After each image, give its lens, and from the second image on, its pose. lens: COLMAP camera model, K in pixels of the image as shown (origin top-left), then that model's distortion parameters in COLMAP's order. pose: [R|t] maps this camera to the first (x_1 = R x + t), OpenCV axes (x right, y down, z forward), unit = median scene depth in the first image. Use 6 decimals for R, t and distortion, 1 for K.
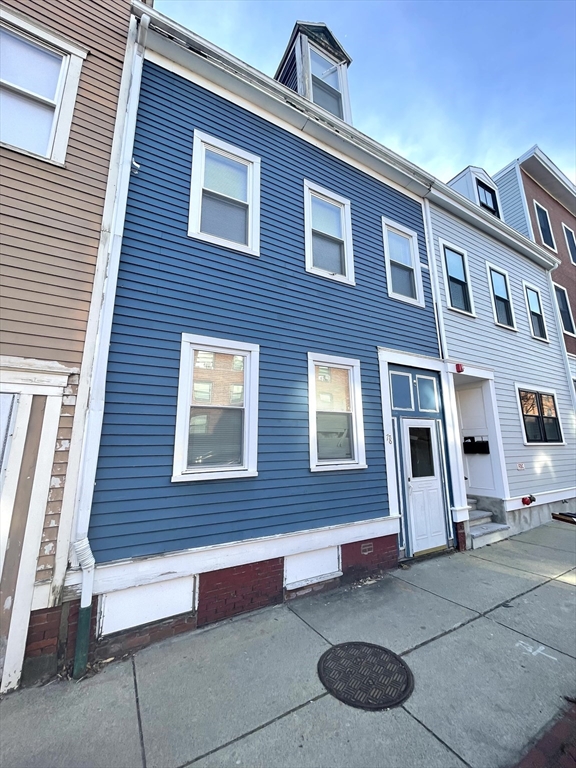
lens RADIAL K [[306.3, 0, 291.0], [0, 306.3, 378.5], [0, 0, 1]] dist [-0.003290, 0.000723]
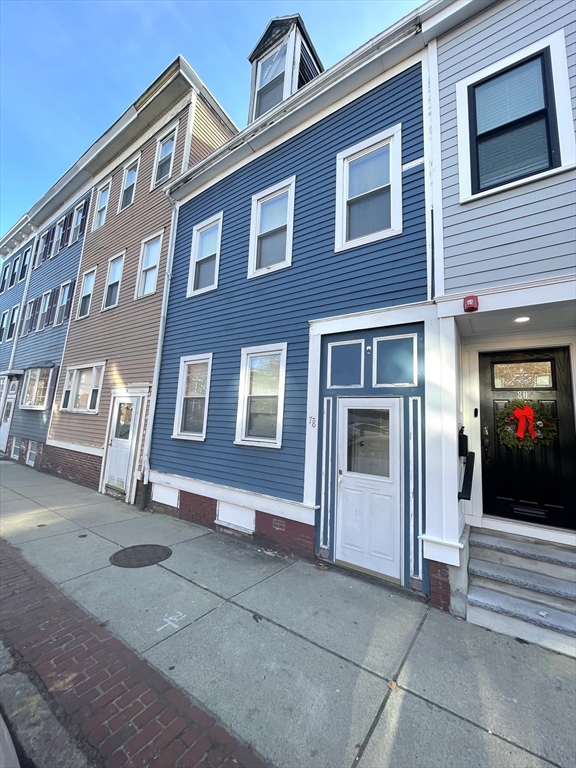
lens RADIAL K [[306.3, 0, 289.6], [0, 306.3, 384.5], [0, 0, 1]] dist [-0.003290, 0.000723]
pose [[0.442686, -0.087303, -0.892416, 1.264784], [0.127558, 0.991259, -0.033697, 0.127172], [0.887557, -0.098918, 0.449953, 0.630071]]
